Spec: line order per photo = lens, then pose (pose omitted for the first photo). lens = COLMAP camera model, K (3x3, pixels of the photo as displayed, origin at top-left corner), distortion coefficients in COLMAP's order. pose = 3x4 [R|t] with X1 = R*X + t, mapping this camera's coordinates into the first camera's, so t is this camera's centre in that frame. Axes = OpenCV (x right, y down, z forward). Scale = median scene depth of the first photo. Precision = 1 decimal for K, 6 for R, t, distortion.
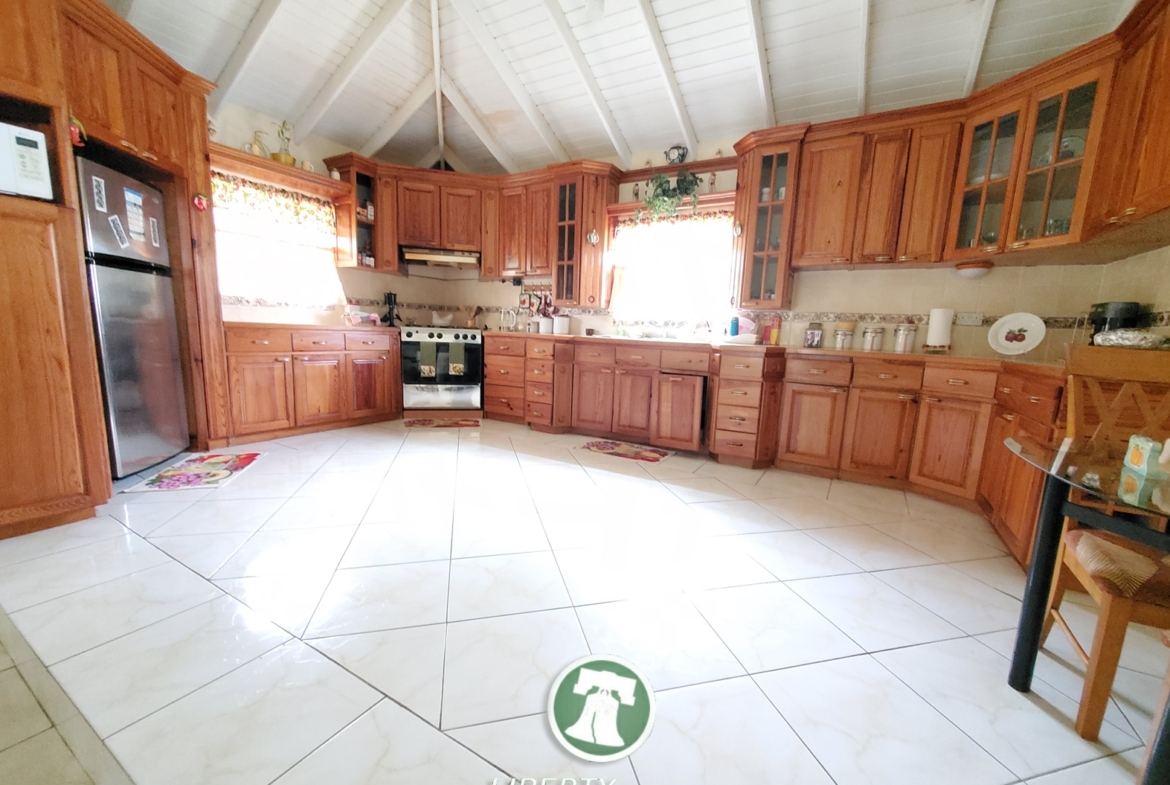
lens RADIAL K [[468.9, 0, 596.6], [0, 468.9, 403.2], [0, 0, 1]] dist [-0.002407, -0.001903]
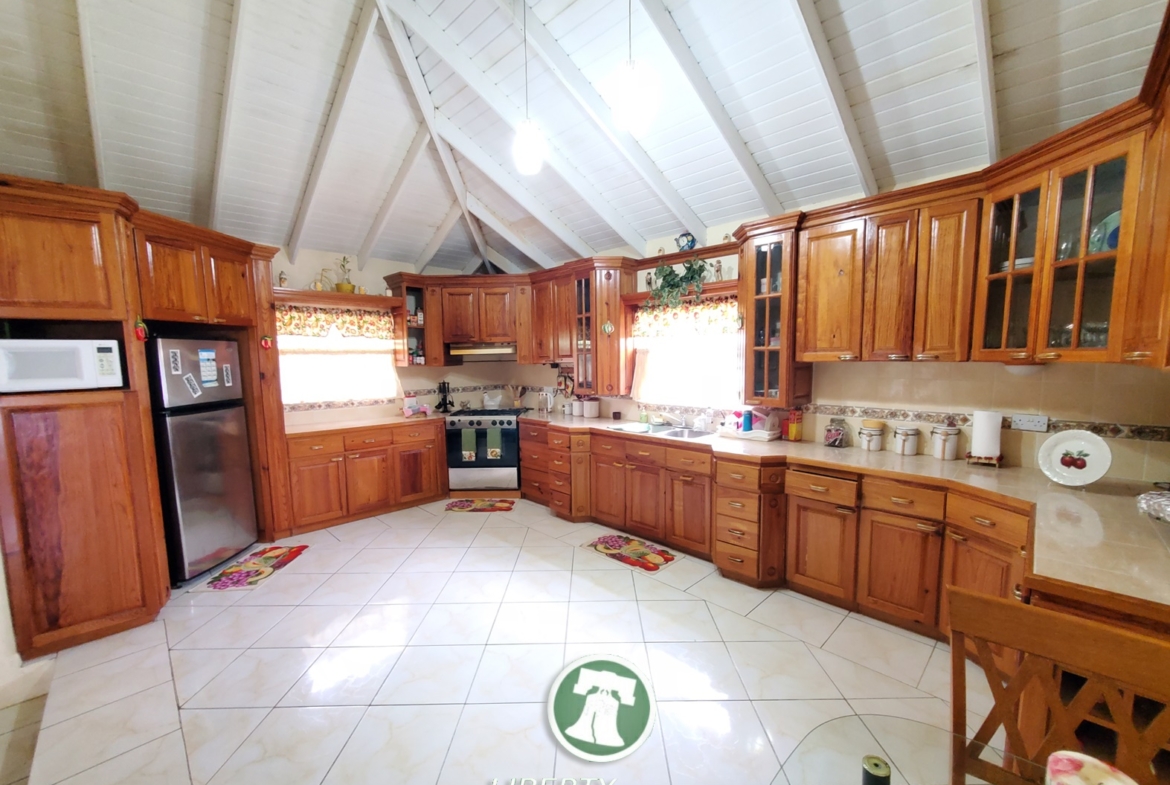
lens RADIAL K [[468.9, 0, 593.1], [0, 468.9, 404.1], [0, 0, 1]] dist [-0.002407, -0.001903]
pose [[0.964768, -0.026090, -0.261806, 0.271986], [0.011262, 0.998254, -0.057980, -0.162908], [0.262862, 0.052989, 0.963377, 0.034629]]
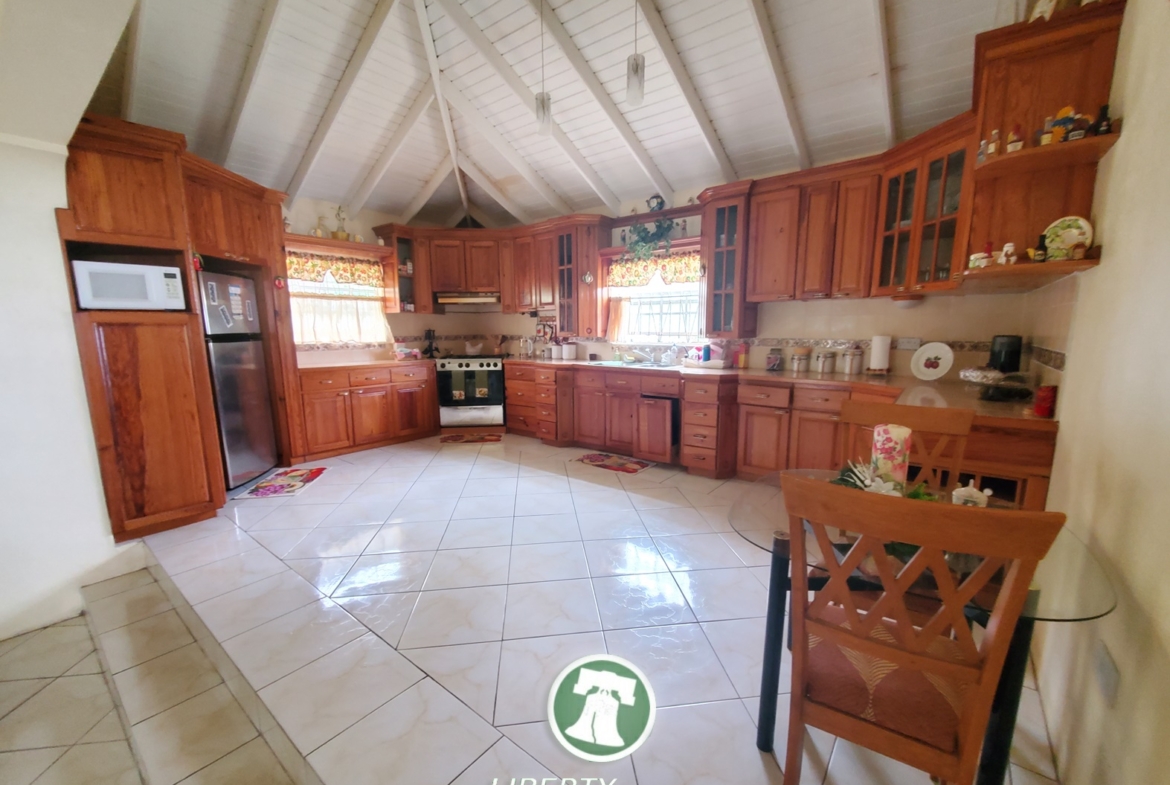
lens RADIAL K [[468.9, 0, 595.2], [0, 468.9, 403.7], [0, 0, 1]] dist [-0.002407, -0.001903]
pose [[0.989679, -0.022396, -0.141542, 0.206774], [0.023095, 0.999728, 0.003293, -0.056467], [0.141429, -0.006528, 0.989927, -0.184089]]
